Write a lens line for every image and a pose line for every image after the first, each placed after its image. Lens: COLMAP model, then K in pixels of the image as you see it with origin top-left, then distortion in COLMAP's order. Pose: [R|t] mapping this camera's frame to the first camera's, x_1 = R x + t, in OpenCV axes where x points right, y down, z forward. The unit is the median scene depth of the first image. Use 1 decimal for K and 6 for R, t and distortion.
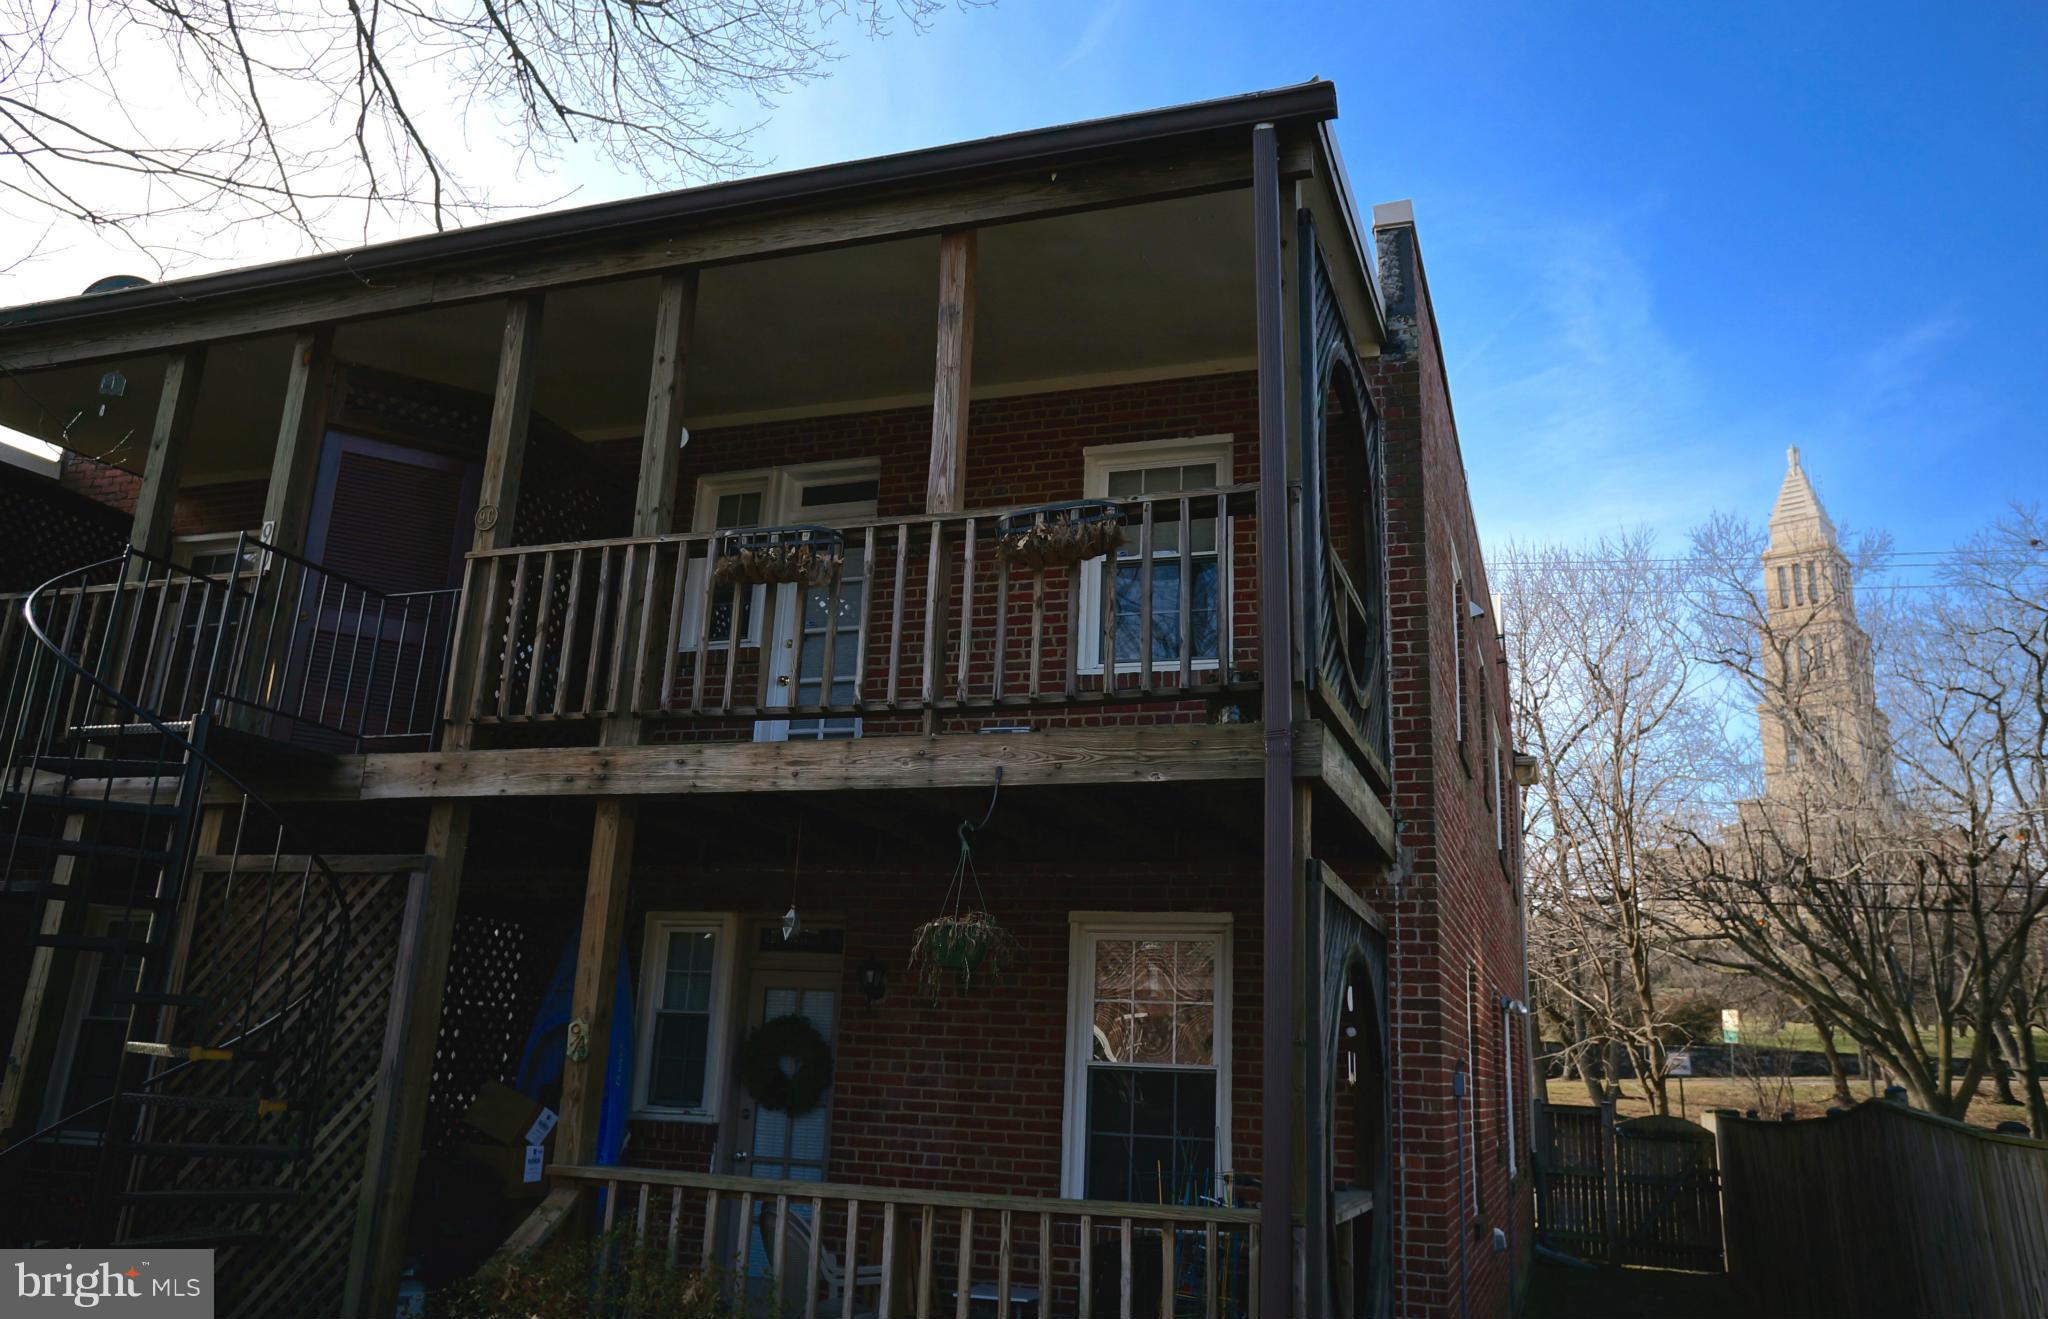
lens RADIAL K [[1548.0, 0, 1022.2], [0, 1548.0, 607.9], [0, 0, 1]] dist [-0.047108, 0.003530]
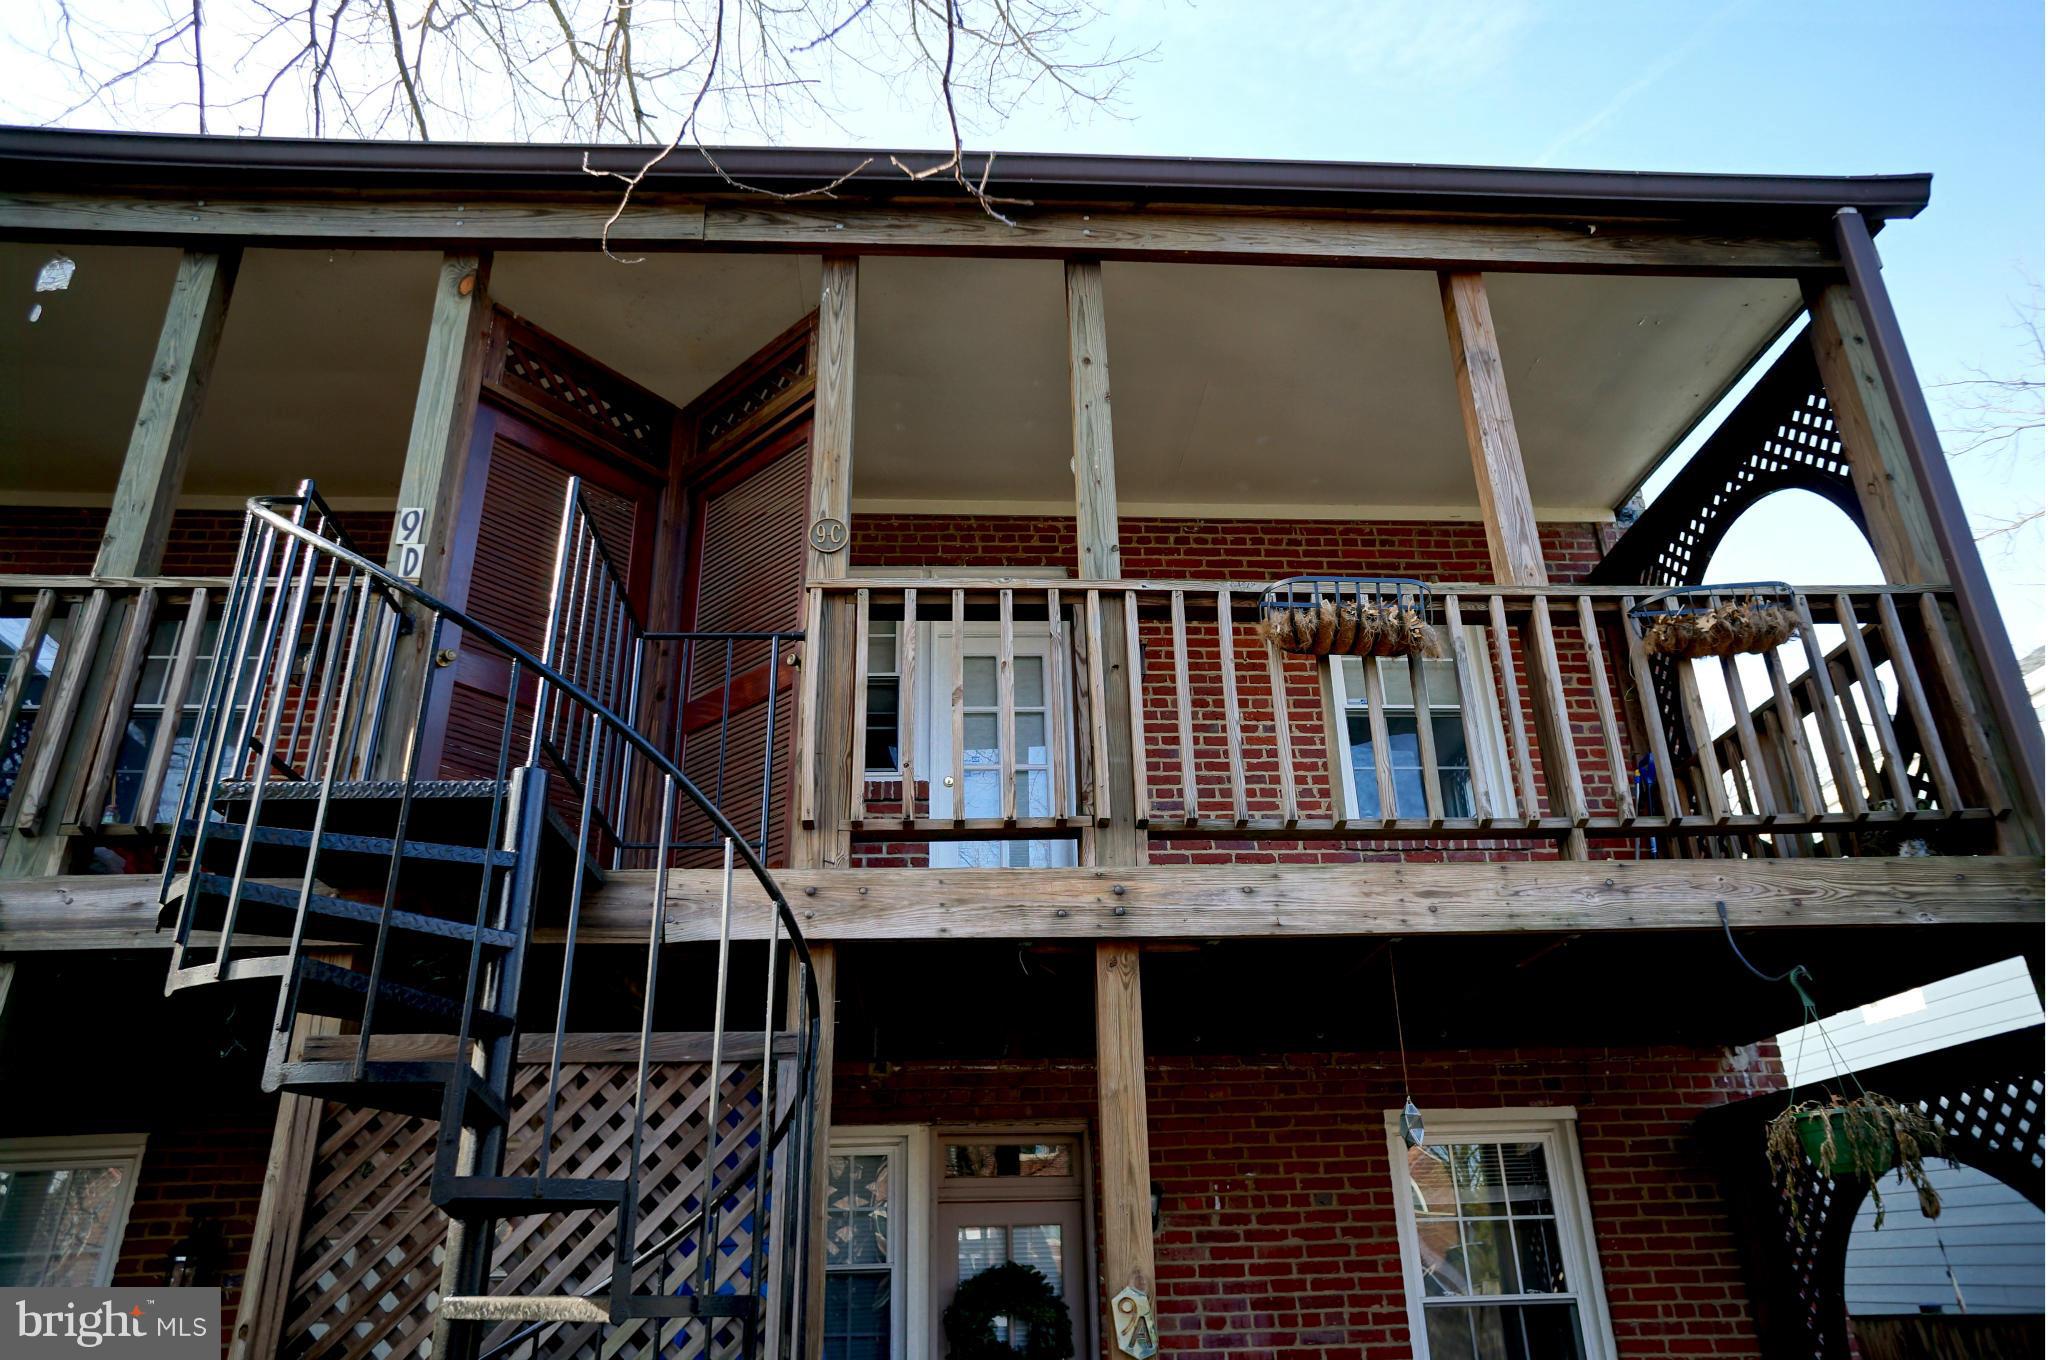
lens RADIAL K [[1376.9, 0, 1016.9], [0, 1376.9, 680.1], [0, 0, 1]] dist [-0.074843, 0.095887]
pose [[0.922391, 0.099637, 0.373185, -0.511830], [-0.050849, 0.989071, -0.138391, 0.089270], [-0.382895, 0.108675, 0.917377, 0.428120]]
